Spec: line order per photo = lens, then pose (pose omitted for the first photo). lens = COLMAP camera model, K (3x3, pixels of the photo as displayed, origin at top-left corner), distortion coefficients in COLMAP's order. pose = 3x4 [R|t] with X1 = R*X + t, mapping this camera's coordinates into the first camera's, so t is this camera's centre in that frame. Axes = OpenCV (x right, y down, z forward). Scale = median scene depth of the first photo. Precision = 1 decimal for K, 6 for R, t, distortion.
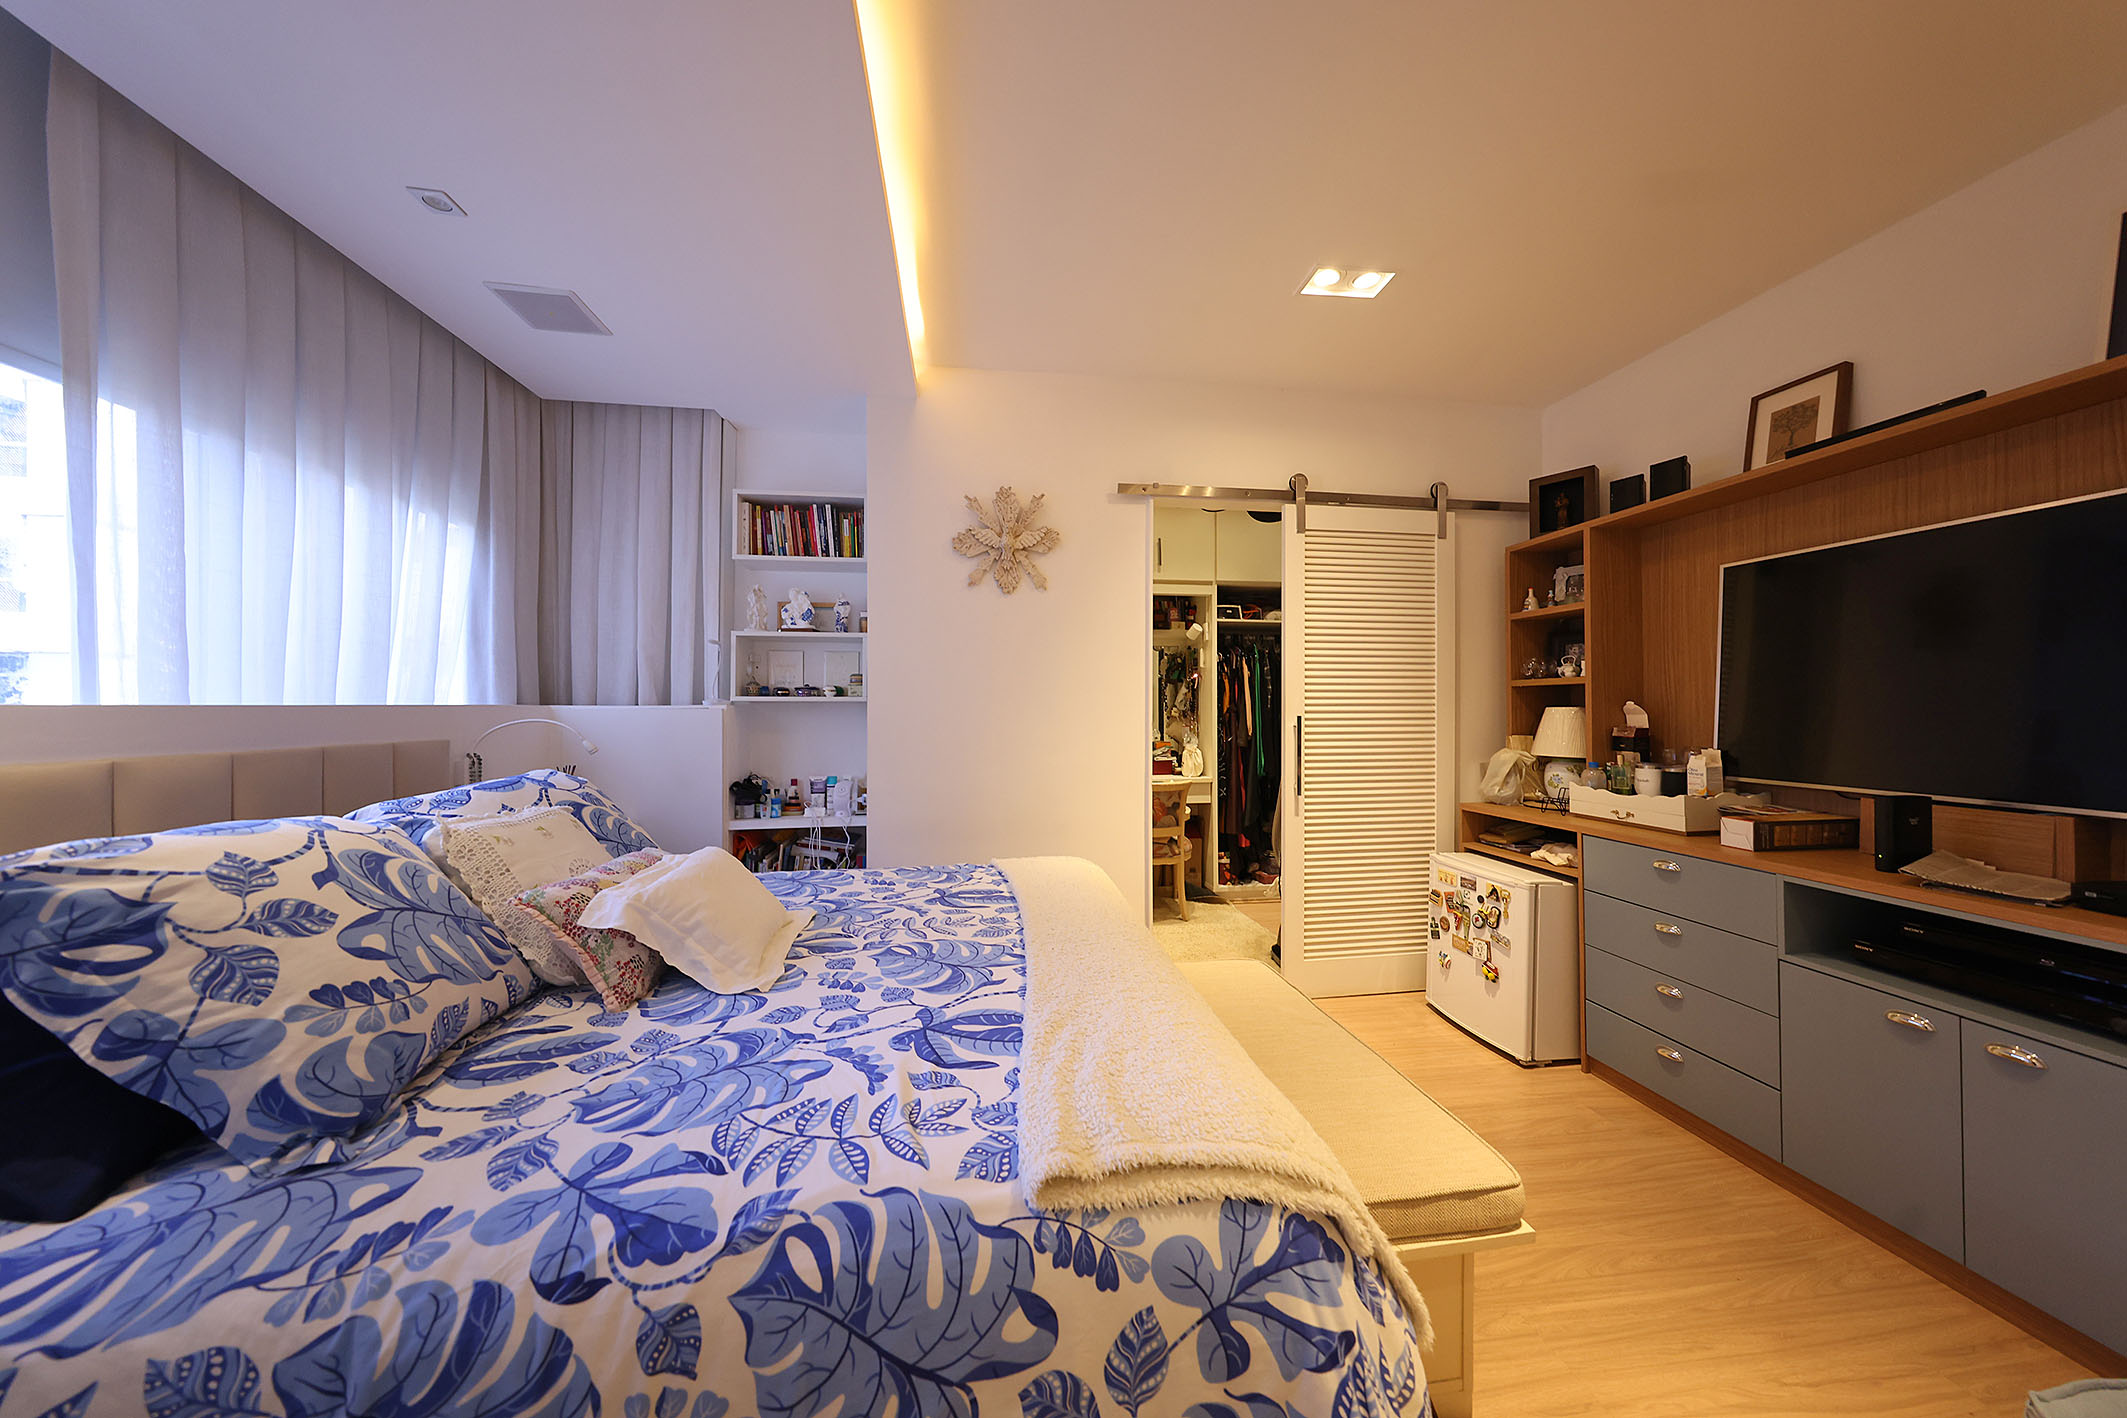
lens RADIAL K [[651.9, 0, 1053.5], [0, 651.9, 709.3], [0, 0, 1]] dist [0.000993, 0.000088]
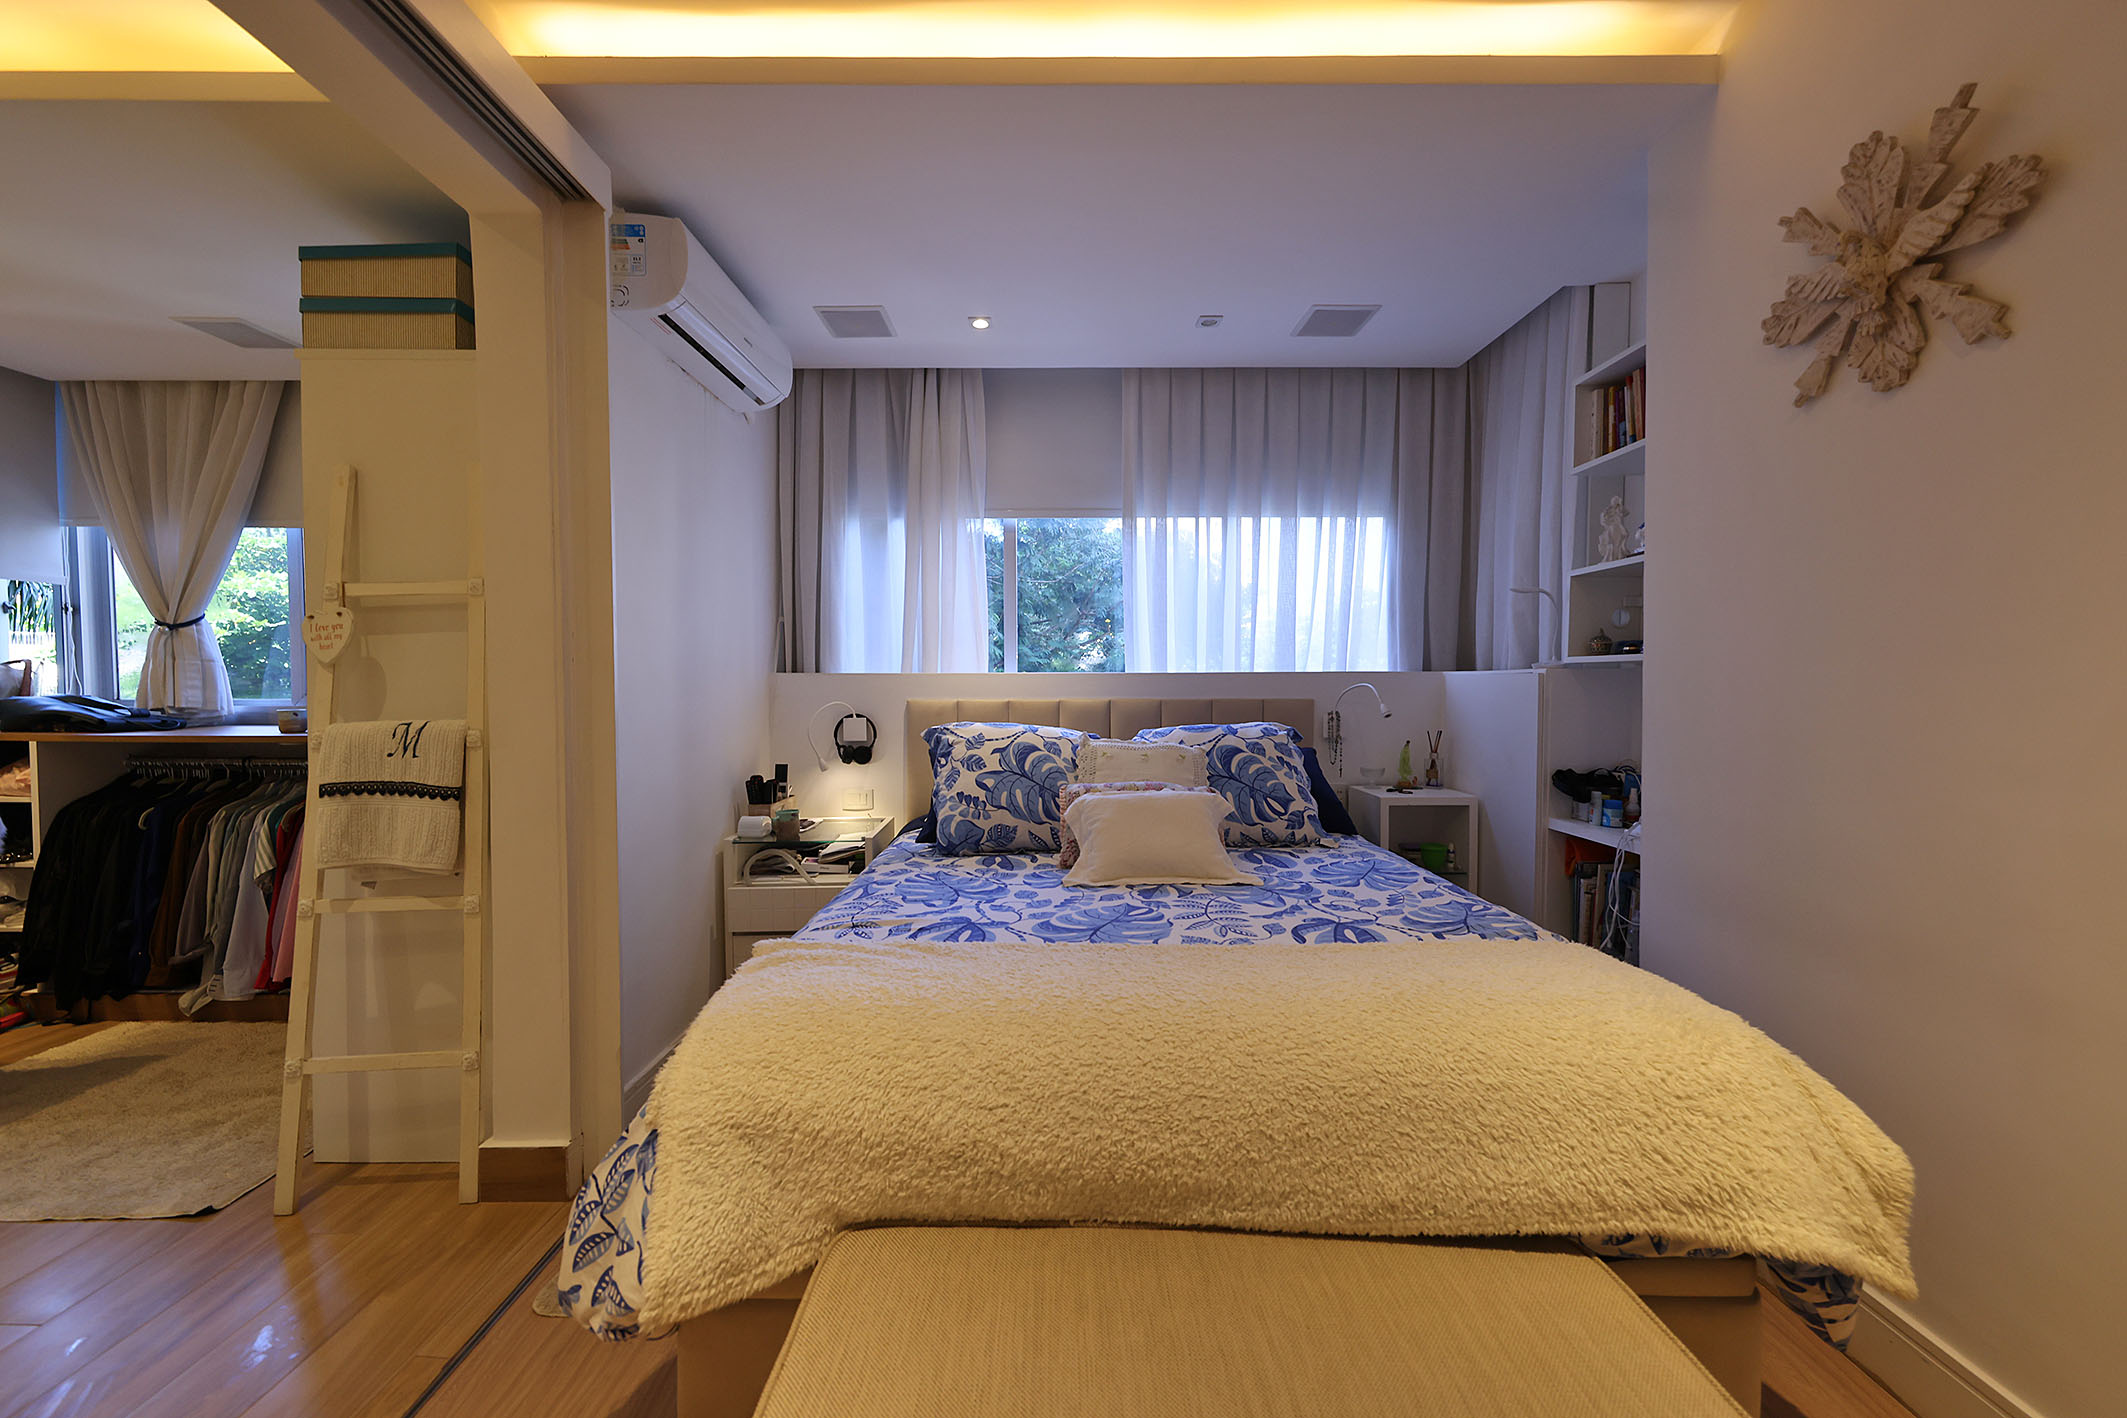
lens RADIAL K [[771.4, 0, 1063.5], [0, 771.4, 709.0], [0, 0, 1]] dist [0.011590, -0.000128]
pose [[-0.119734, 0.038342, -0.992065, 1.083924], [-0.000994, 0.999249, 0.038740, 0.014857], [0.992806, 0.005625, -0.119606, 1.175980]]
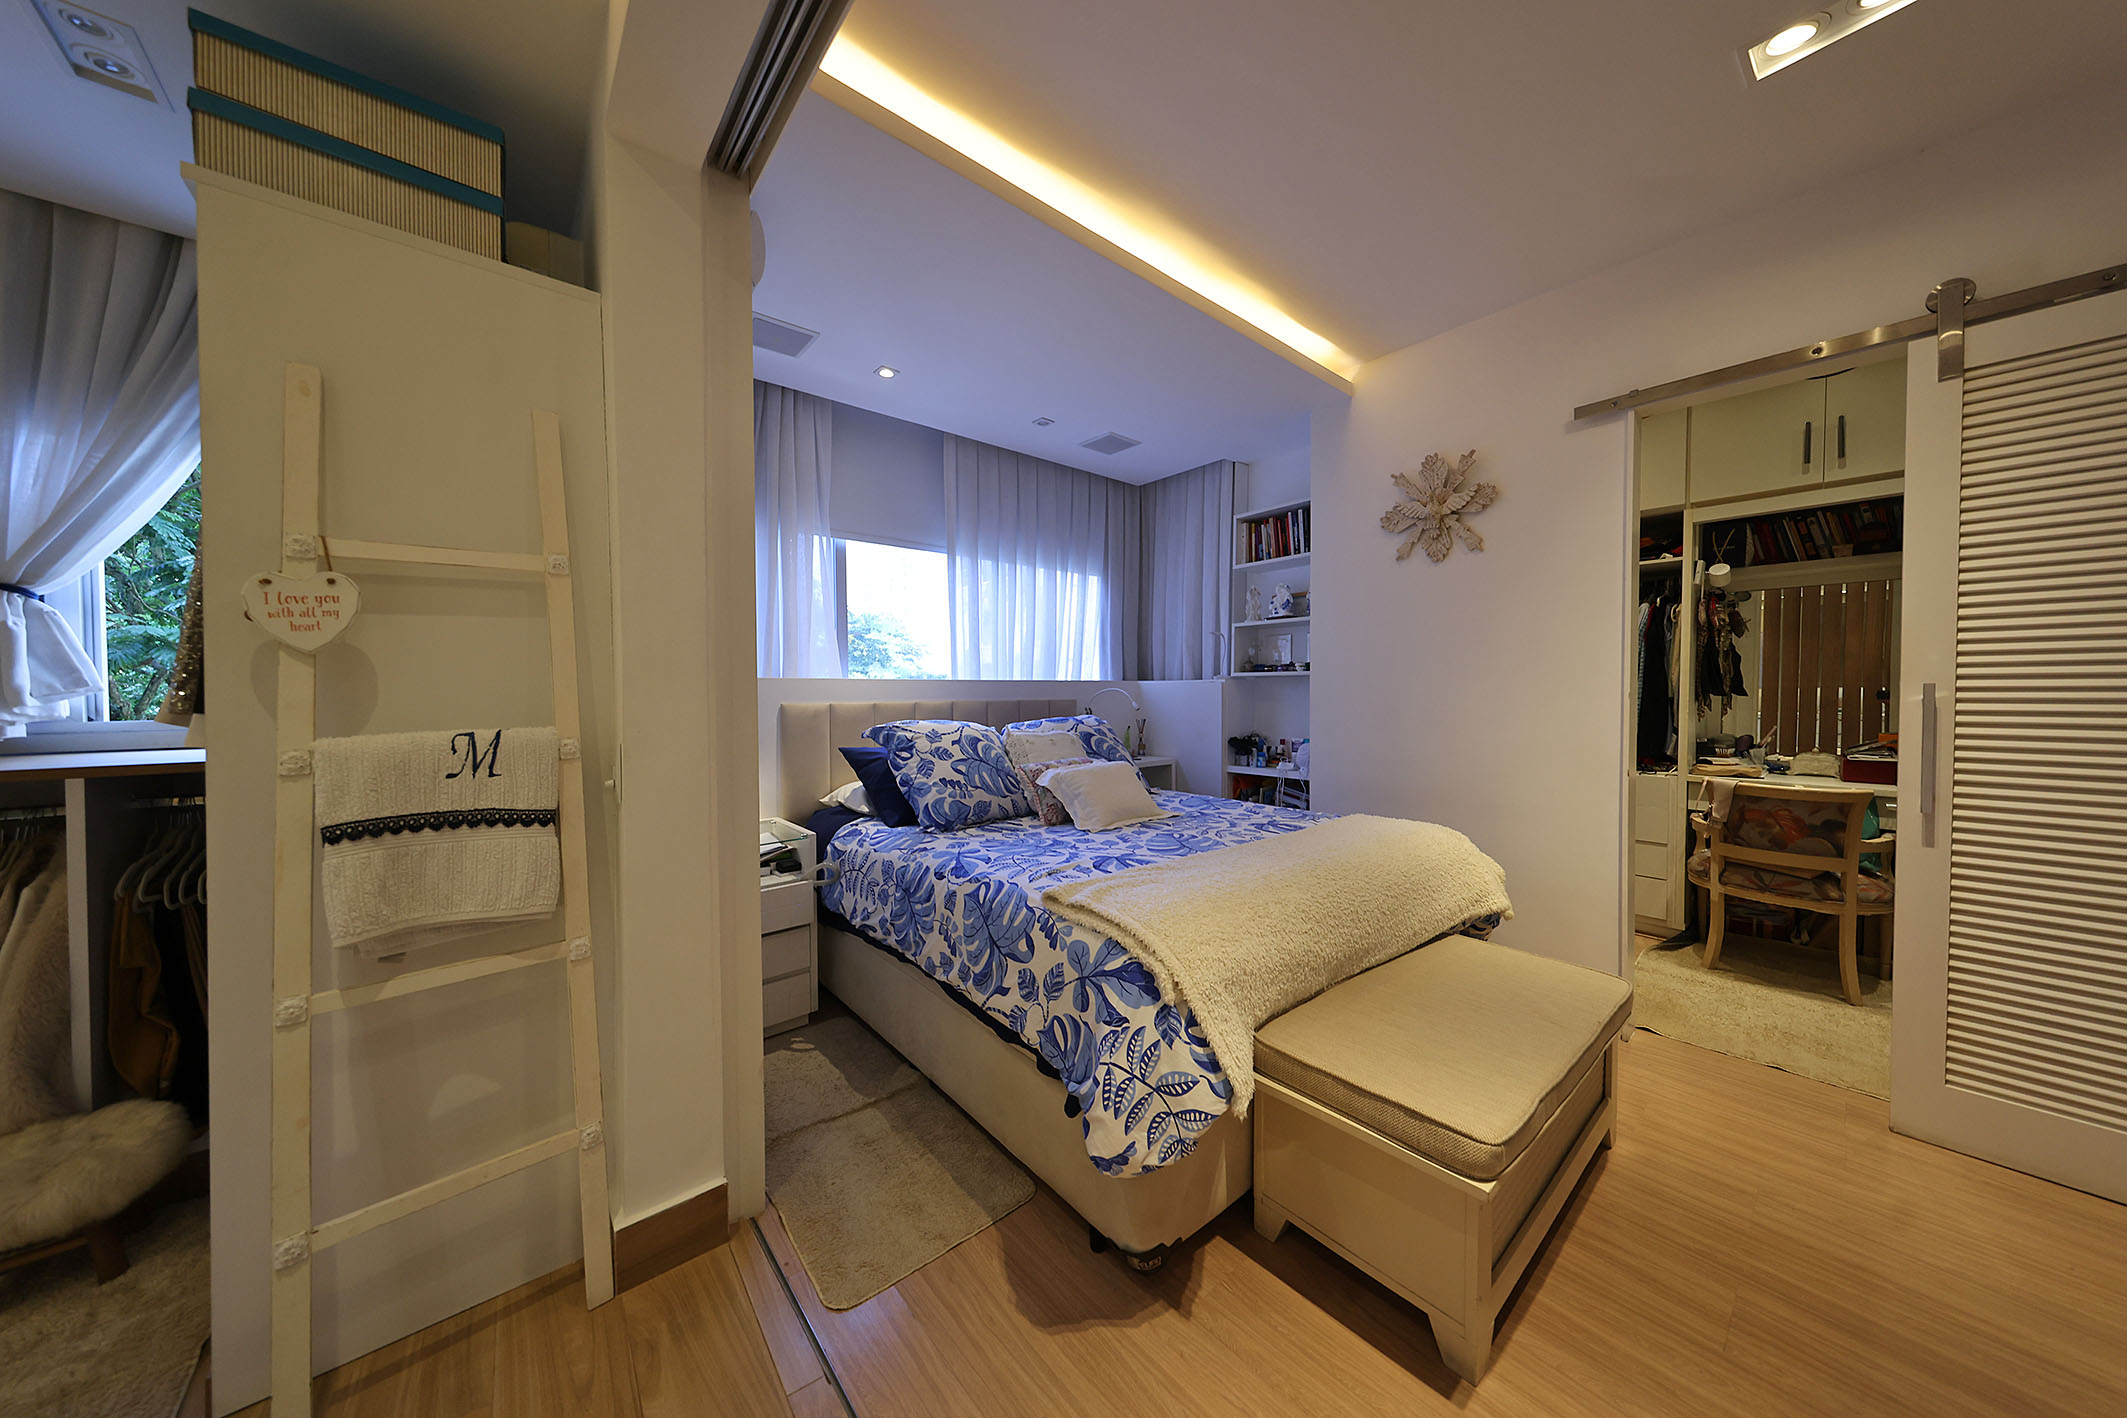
lens RADIAL K [[668.2, 0, 1063.5], [0, 668.2, 709.0], [0, 0, 1]] dist [0.010979, -0.000007]
pose [[0.539255, 0.023737, -0.841808, 1.060647], [-0.000592, 0.999613, 0.027808, 0.037597], [0.842142, -0.014498, 0.539061, -0.061839]]
